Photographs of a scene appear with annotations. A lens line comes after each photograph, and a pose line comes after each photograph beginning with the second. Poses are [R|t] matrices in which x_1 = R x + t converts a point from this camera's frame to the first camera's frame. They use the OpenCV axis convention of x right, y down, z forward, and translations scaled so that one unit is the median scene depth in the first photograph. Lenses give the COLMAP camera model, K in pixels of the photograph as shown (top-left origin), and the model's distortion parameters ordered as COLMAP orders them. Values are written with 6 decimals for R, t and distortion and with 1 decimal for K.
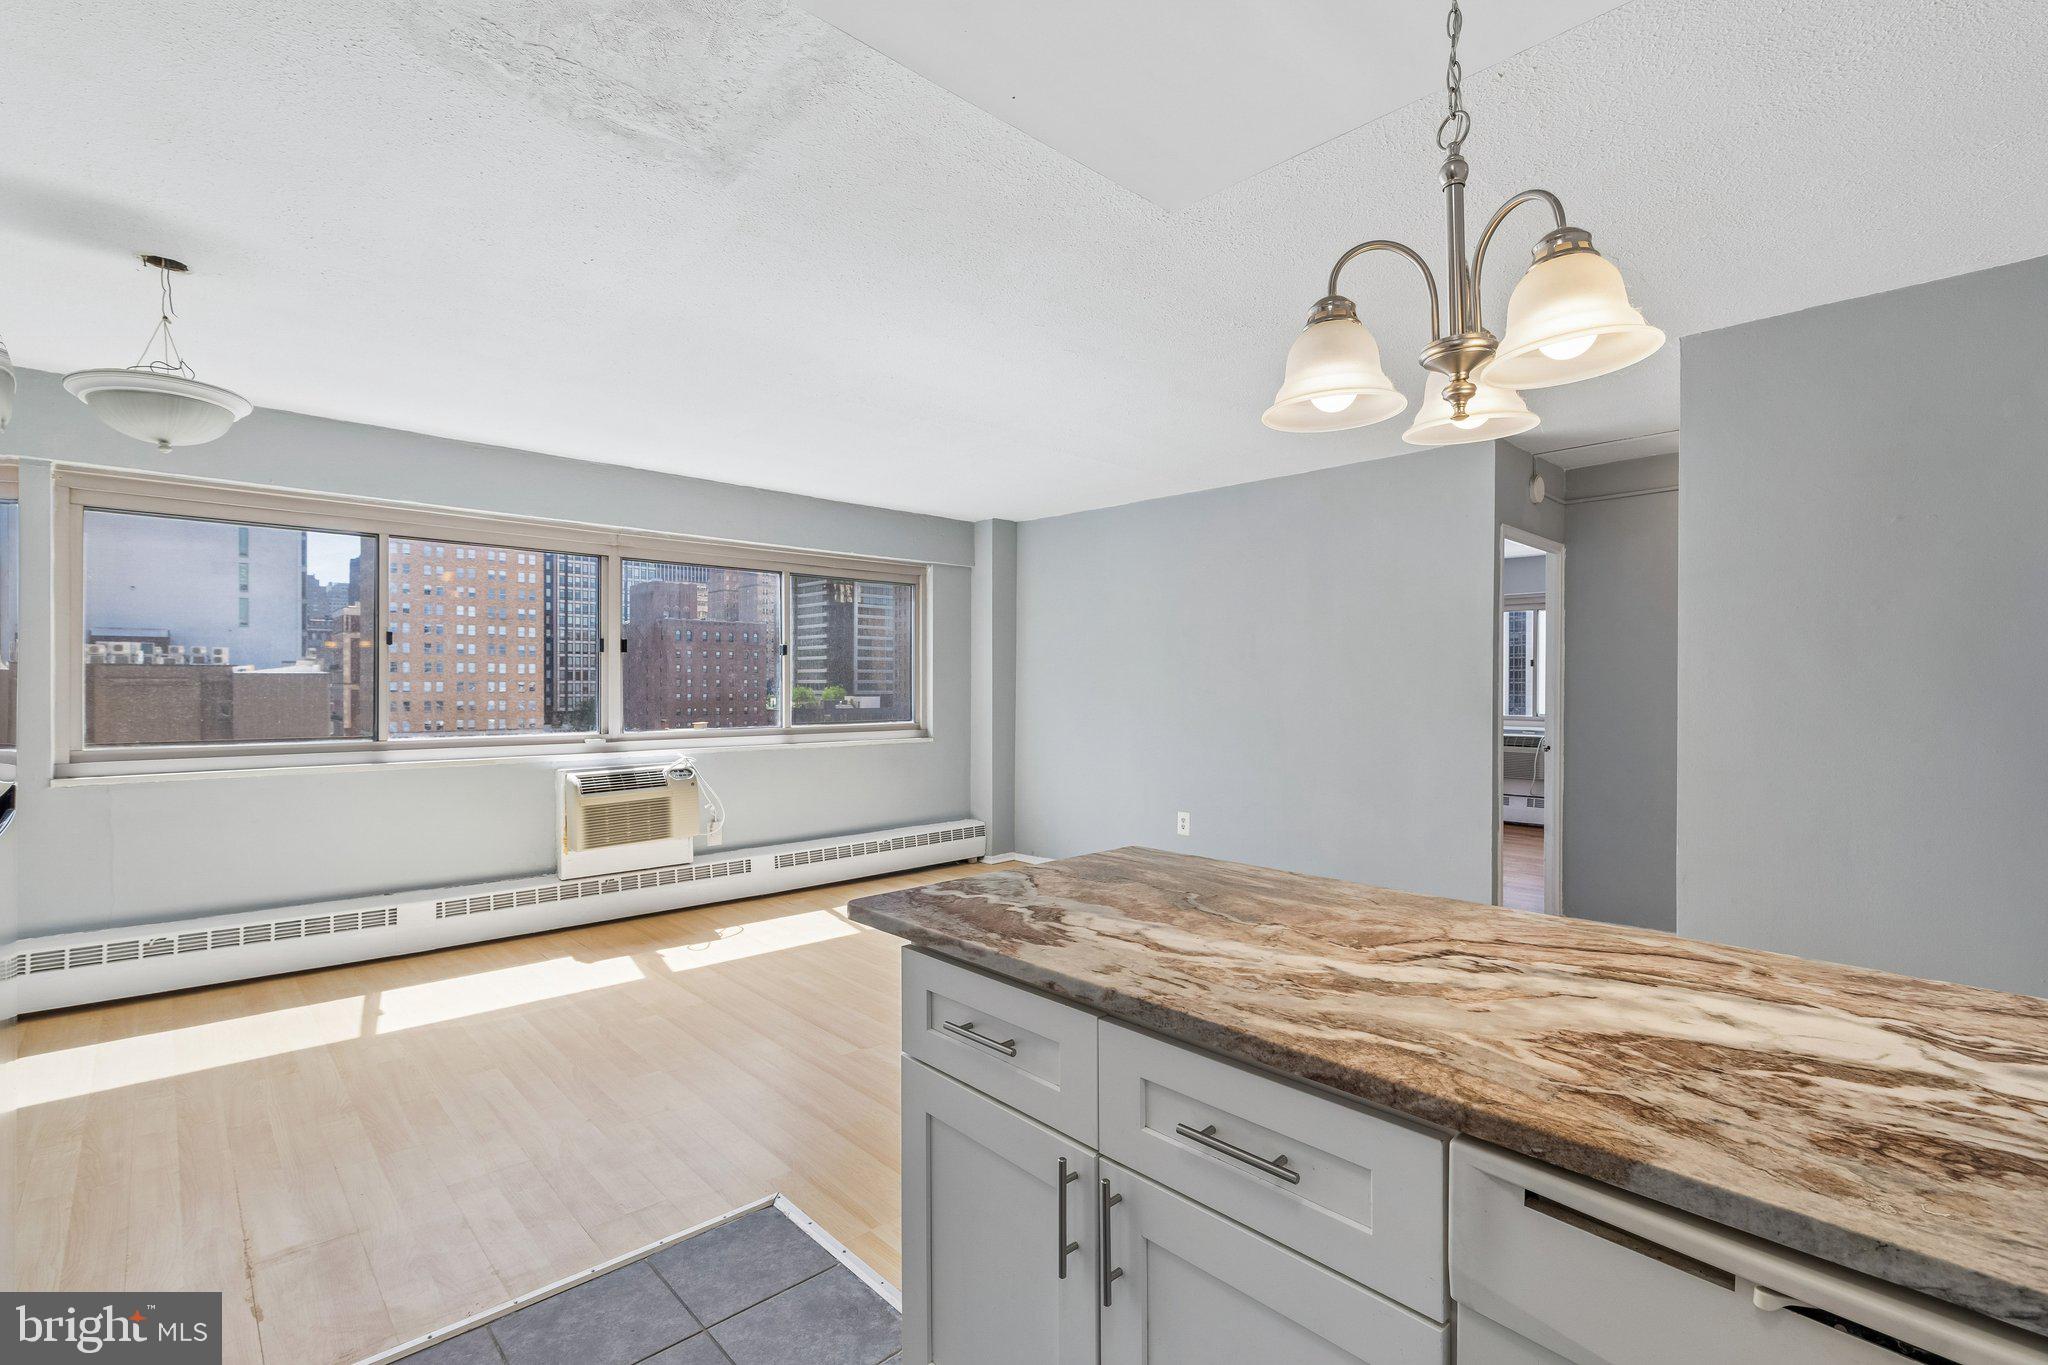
lens RADIAL K [[931.1, 0, 1034.6], [0, 931.1, 685.0], [0, 0, 1]] dist [0.000435, 0.000064]
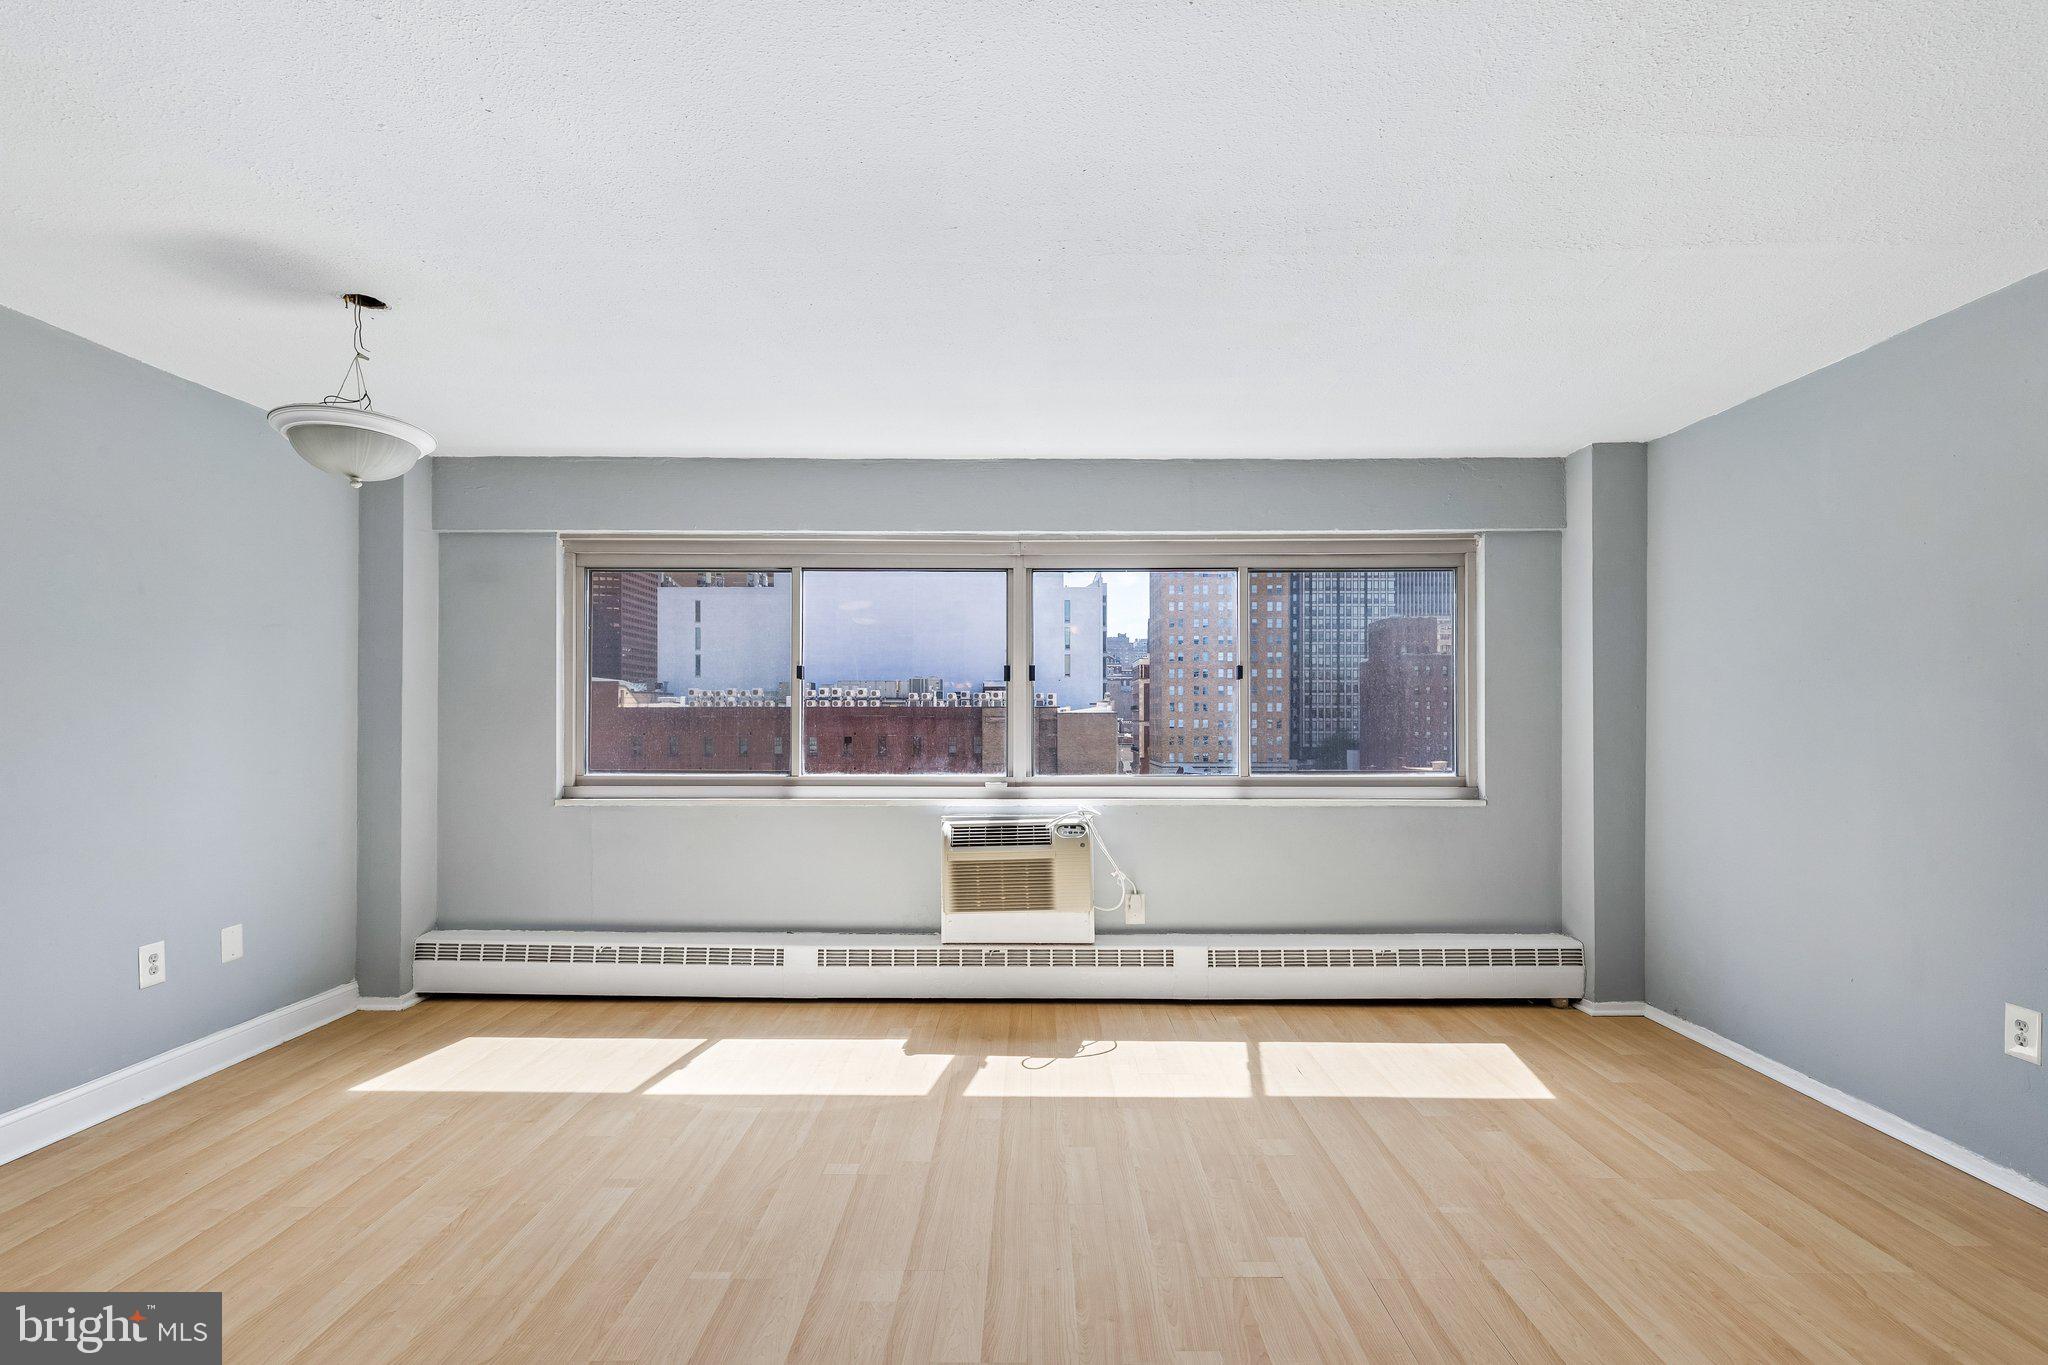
lens RADIAL K [[936.7, 0, 1029.6], [0, 936.7, 717.4], [0, 0, 1]] dist [0.010726, -0.001079]
pose [[0.720005, -0.003412, -0.693960, 0.120592], [-0.000270, 0.999986, -0.005198, 0.002063], [0.693969, 0.003930, 0.719994, 0.317215]]
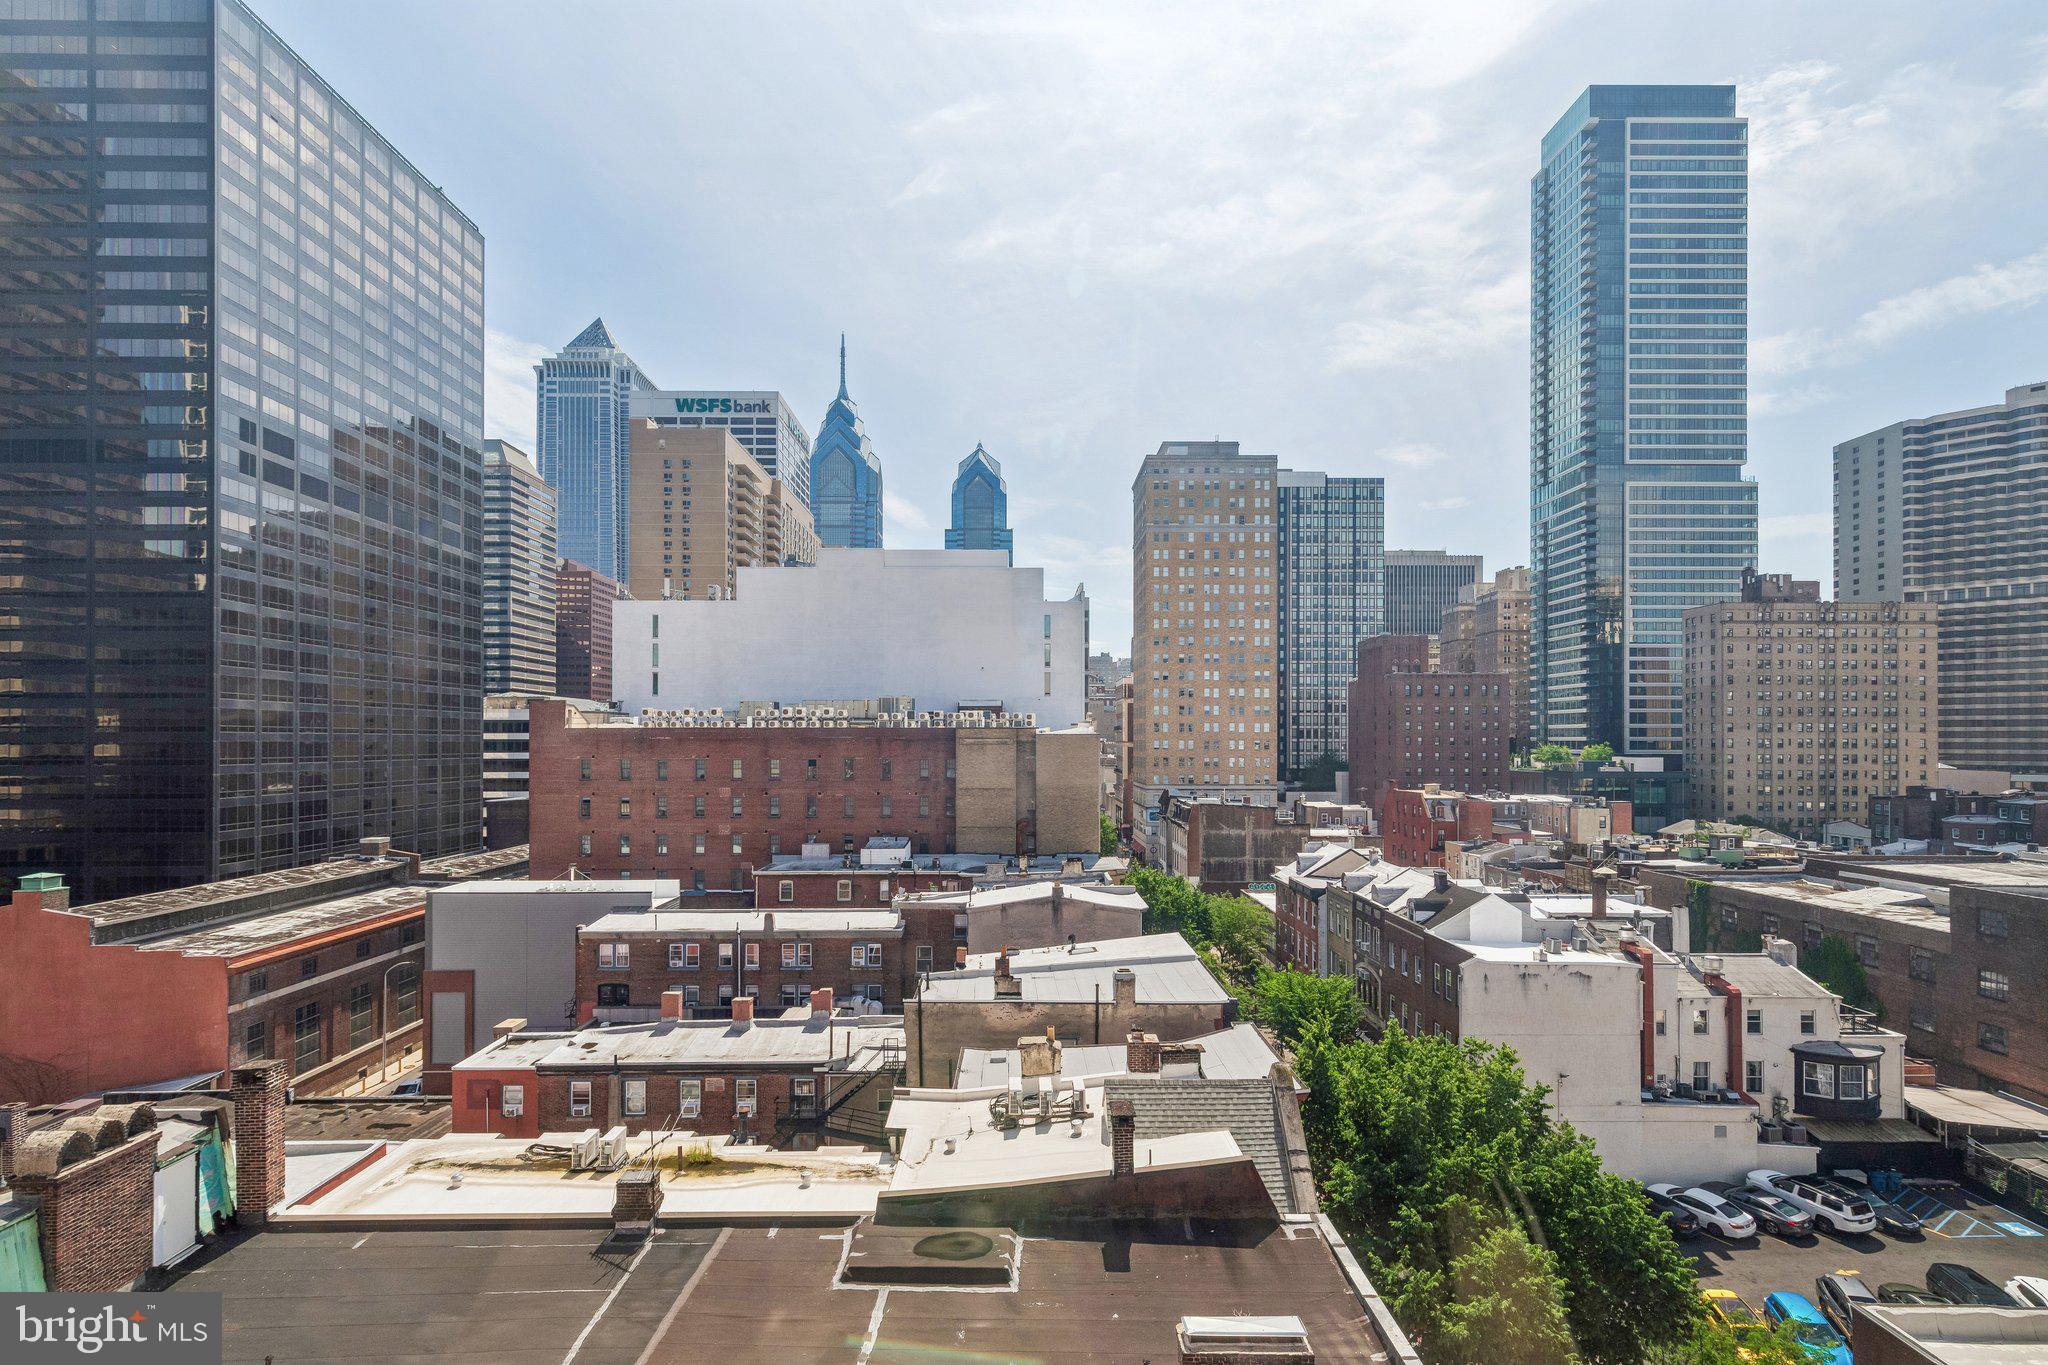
lens RADIAL K [[936.1, 0, 1028.1], [0, 936.1, 734.1], [0, 0, 1]] dist [0.015134, -0.003459]
pose [[0.731241, -0.006035, -0.682092, -0.320544], [0.000075, 0.999962, -0.008768, -0.016813], [0.682119, 0.006360, 0.731214, 0.878305]]
